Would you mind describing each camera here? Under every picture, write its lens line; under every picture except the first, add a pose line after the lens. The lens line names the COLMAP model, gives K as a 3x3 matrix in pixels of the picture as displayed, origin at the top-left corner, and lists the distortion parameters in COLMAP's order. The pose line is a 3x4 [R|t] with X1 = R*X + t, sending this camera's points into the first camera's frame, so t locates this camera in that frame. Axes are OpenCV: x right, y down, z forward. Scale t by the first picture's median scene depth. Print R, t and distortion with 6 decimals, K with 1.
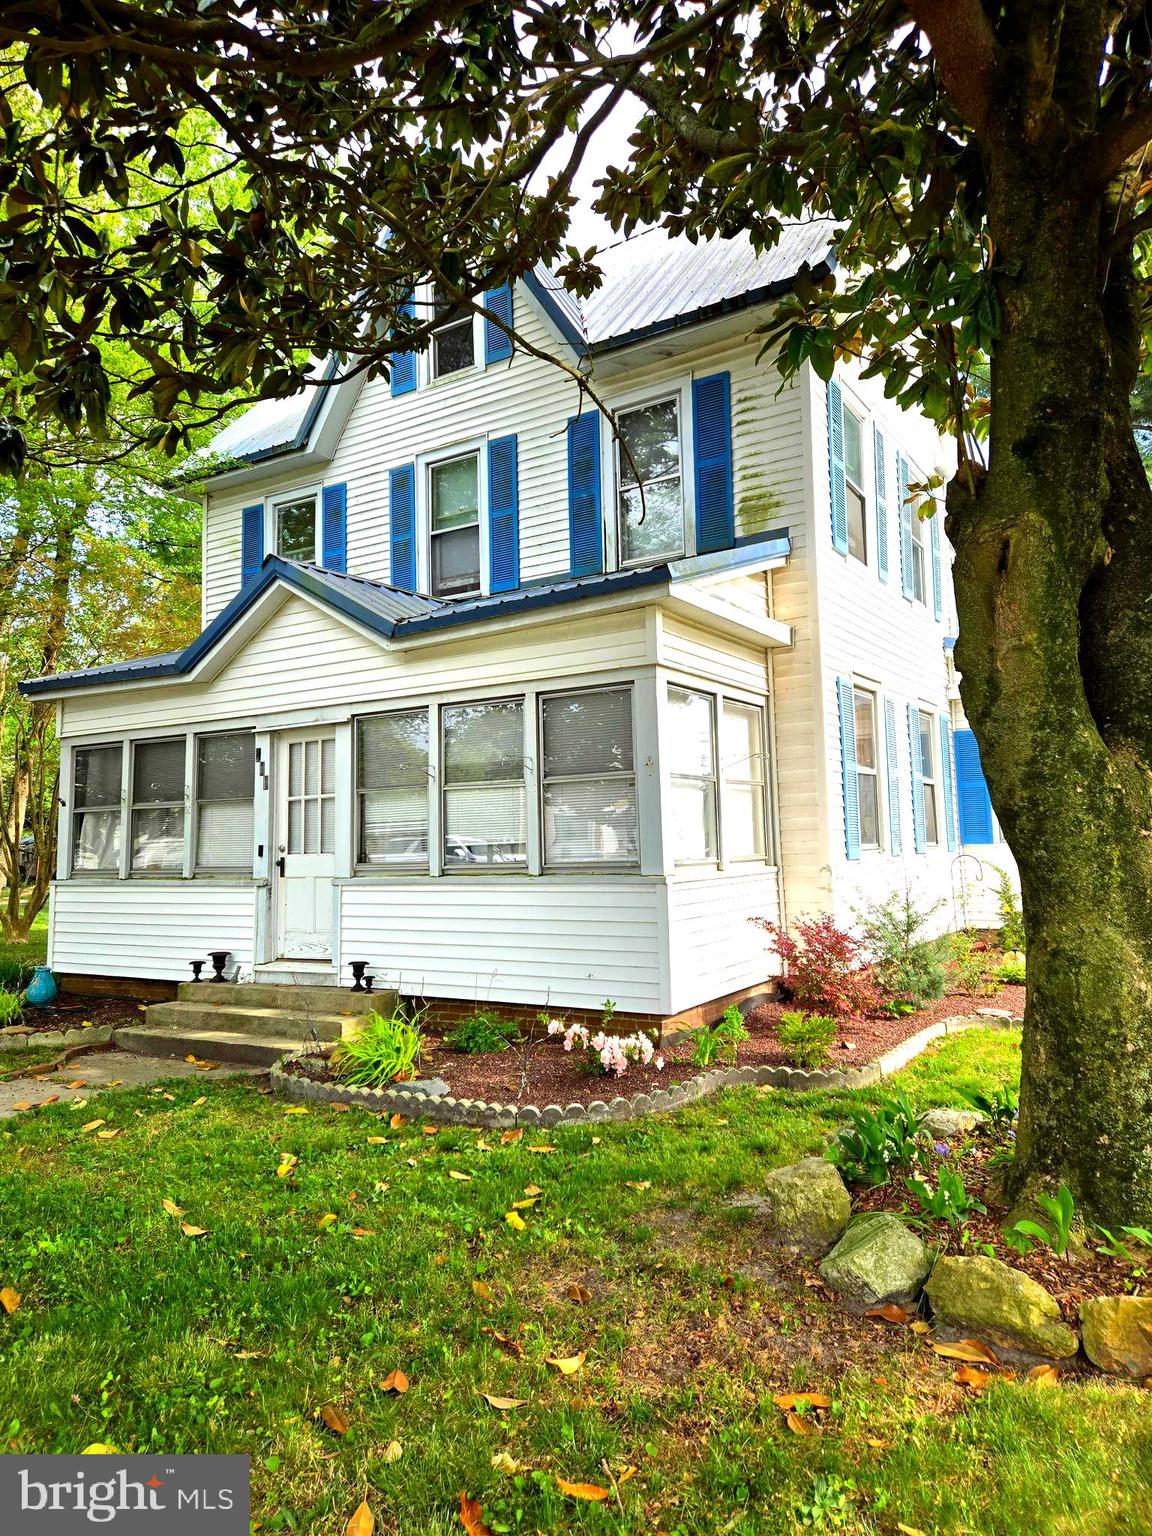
lens RADIAL K [[1020.7, 0, 576.0], [0, 1020.7, 768.0], [0, 0, 1]] dist [0.072223, -0.000448]
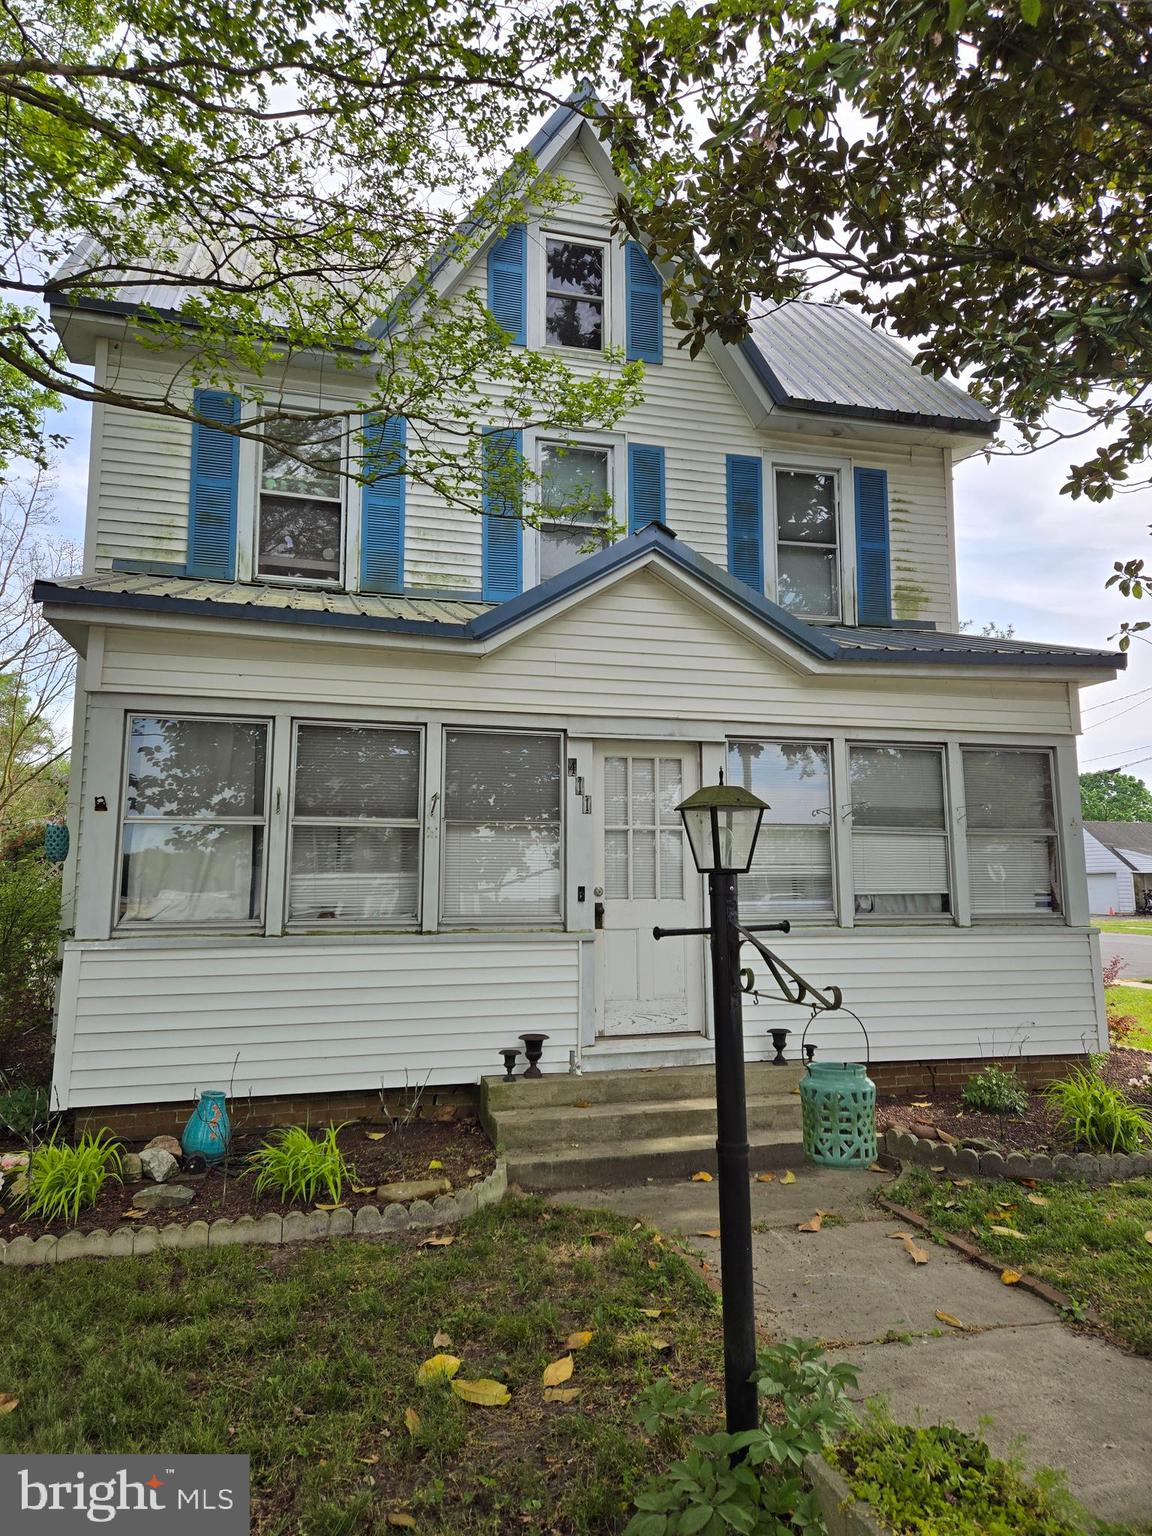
lens RADIAL K [[1020.7, 0, 576.0], [0, 1020.7, 768.0], [0, 0, 1]] dist [0.072223, -0.000448]
pose [[0.674751, 0.105334, 0.730491, -0.868770], [-0.069388, 0.994433, -0.079301, 0.048091], [-0.734777, 0.002821, 0.678303, 0.492566]]
